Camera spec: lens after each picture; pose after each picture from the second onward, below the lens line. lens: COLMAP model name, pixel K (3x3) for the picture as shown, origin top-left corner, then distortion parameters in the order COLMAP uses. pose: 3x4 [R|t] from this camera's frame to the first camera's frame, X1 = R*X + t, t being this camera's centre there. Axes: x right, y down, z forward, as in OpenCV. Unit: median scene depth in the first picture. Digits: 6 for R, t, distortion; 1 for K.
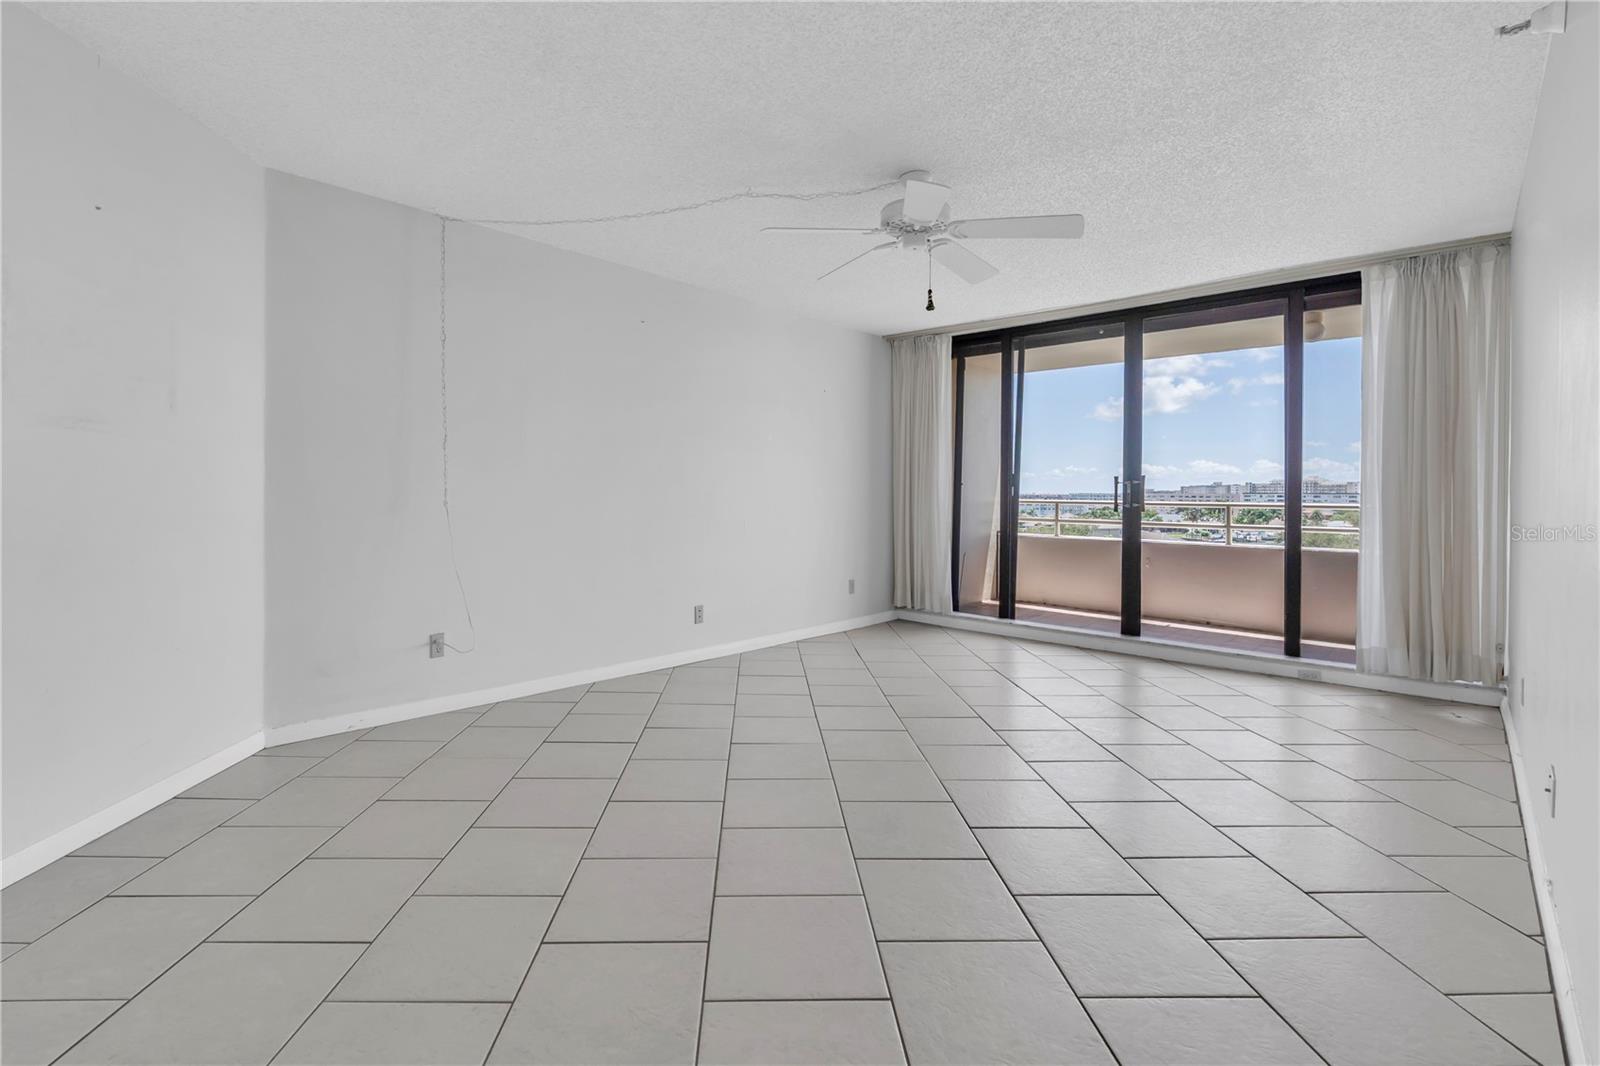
lens RADIAL K [[841.4, 0, 939.2], [0, 841.4, 498.2], [0, 0, 1]] dist [-0.002938, -0.000122]
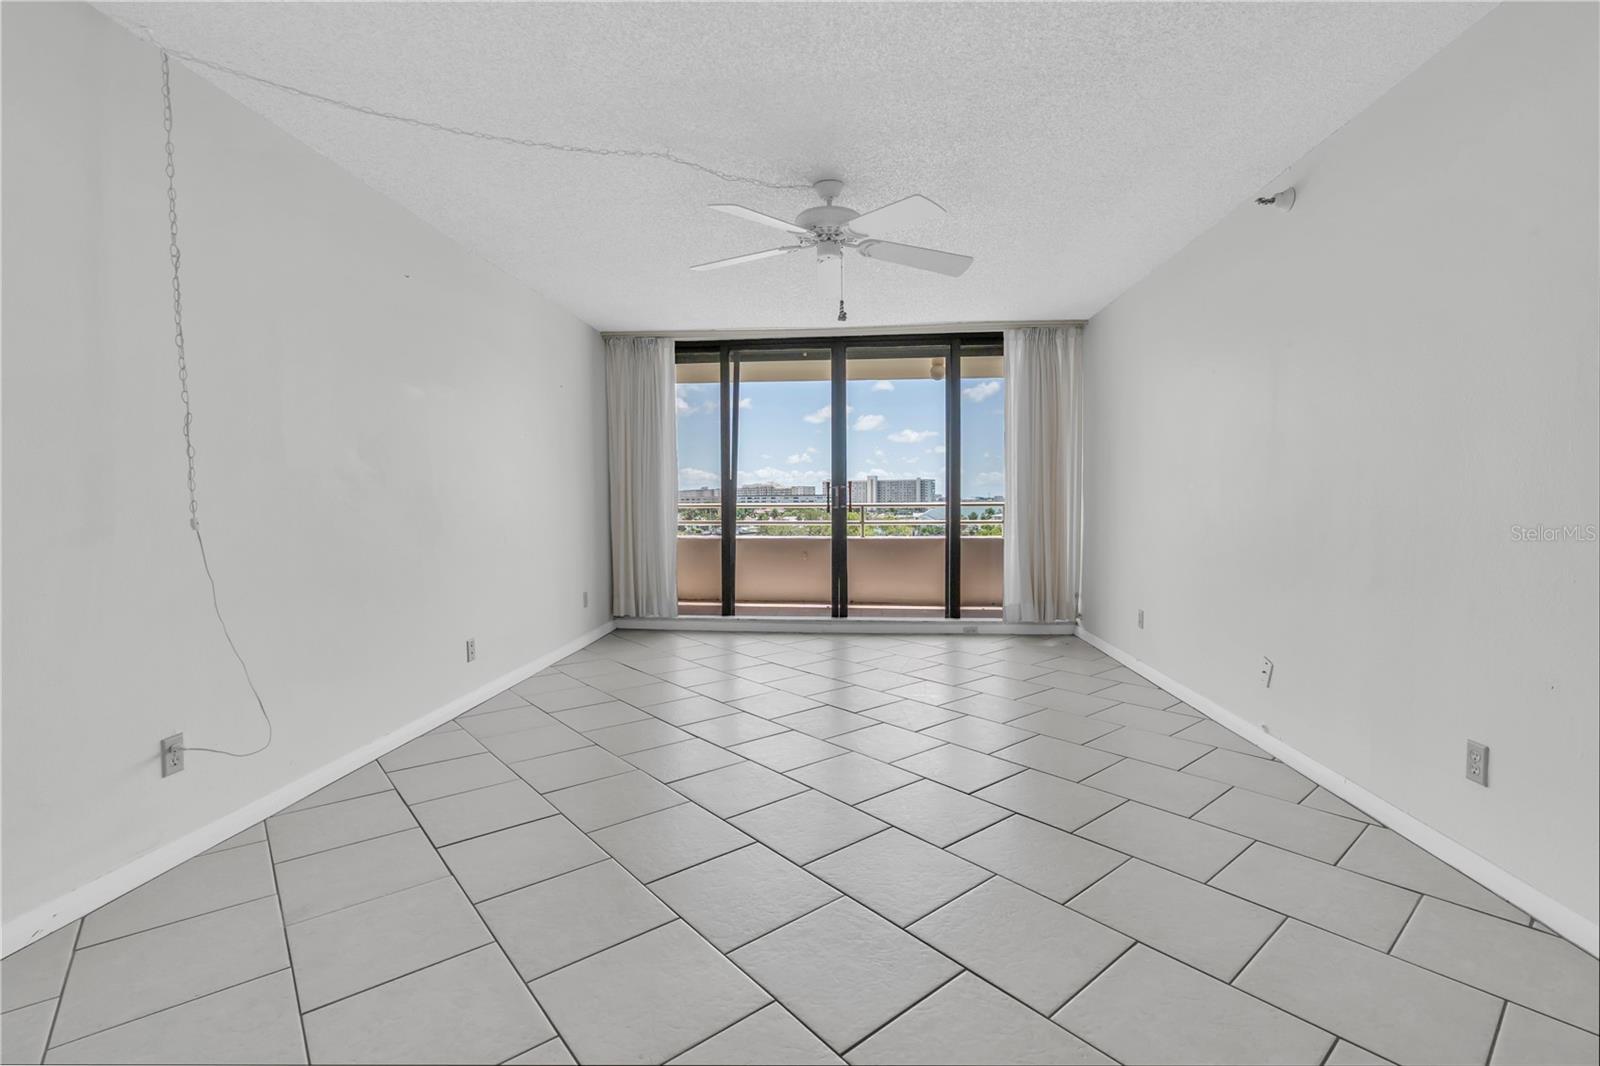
lens RADIAL K [[739.9, 0, 791.0], [0, 739.9, 519.8], [0, 0, 1]] dist [-0.012492, 0.007835]
pose [[0.777204, -0.030606, 0.628504, -0.472239], [0.014838, 0.999430, 0.030319, -0.004975], [-0.629074, -0.014238, 0.777215, 0.244077]]
